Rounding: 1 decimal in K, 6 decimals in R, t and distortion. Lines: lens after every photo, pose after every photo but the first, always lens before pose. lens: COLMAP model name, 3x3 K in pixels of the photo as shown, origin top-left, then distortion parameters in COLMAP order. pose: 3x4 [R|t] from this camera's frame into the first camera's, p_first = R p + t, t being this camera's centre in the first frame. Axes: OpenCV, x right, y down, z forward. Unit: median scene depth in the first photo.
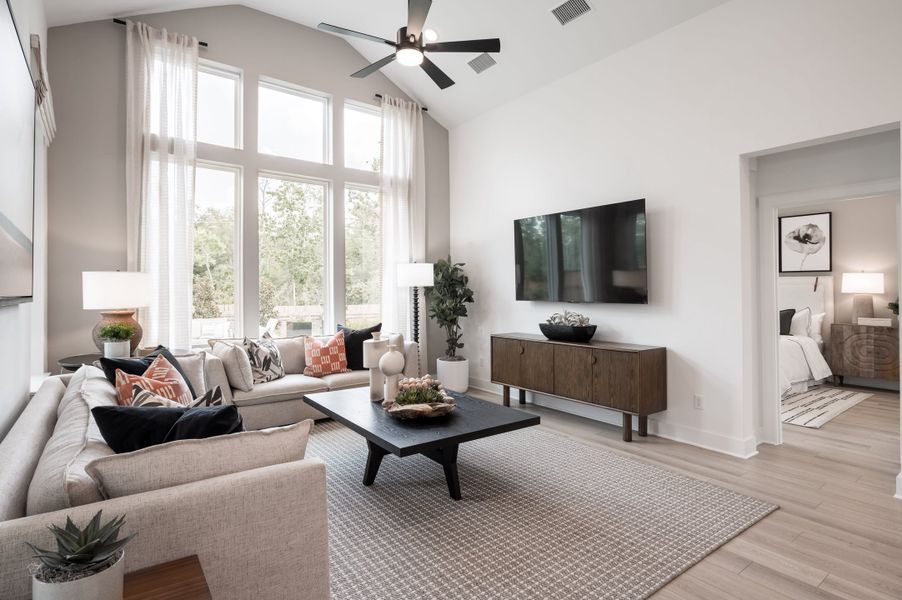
lens RADIAL K [[470.7, 0, 446.1], [0, 470.7, 285.1], [0, 0, 1]] dist [0.009263, -0.001422]
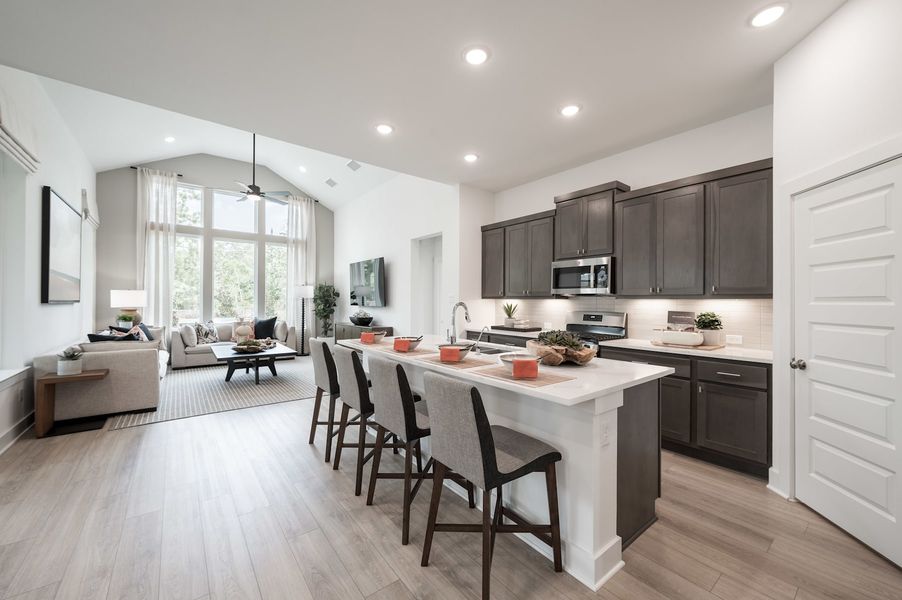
lens RADIAL K [[350.9, 0, 452.3], [0, 350.9, 300.0], [0, 0, 1]] dist [-0.002238, 0.000335]
pose [[0.999724, 0.006497, 0.022586, 0.638391], [-0.006660, 0.999952, 0.007148, -0.002918], [-0.022539, -0.007296, 0.999719, -0.533647]]
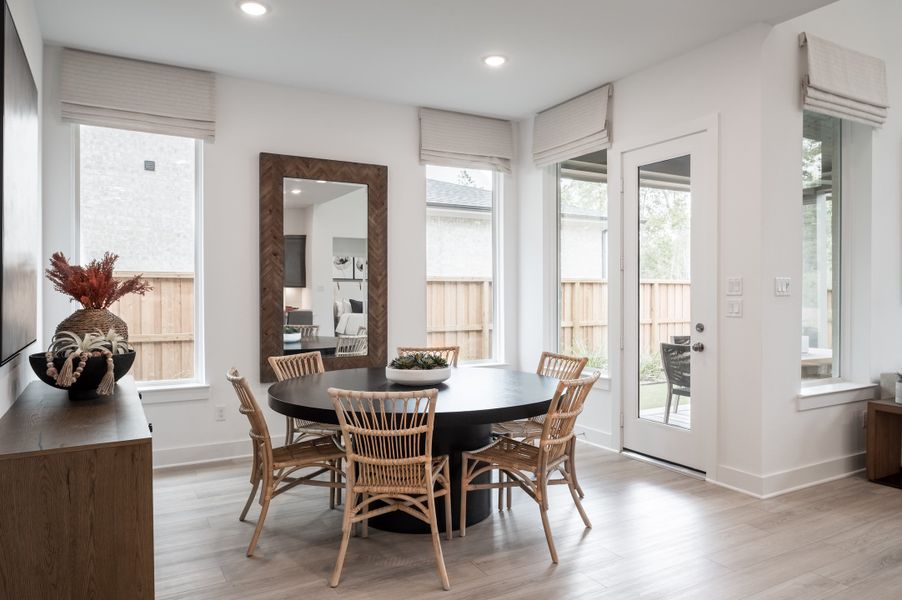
lens RADIAL K [[604.5, 0, 449.5], [0, 604.5, 298.2], [0, 0, 1]] dist [-0.009605, -0.002680]
pose [[-0.132271, 0.007055, -0.991189, 0.800257], [0.011029, 0.999923, 0.005646, -0.000465], [0.991152, -0.010185, -0.132338, -0.312761]]
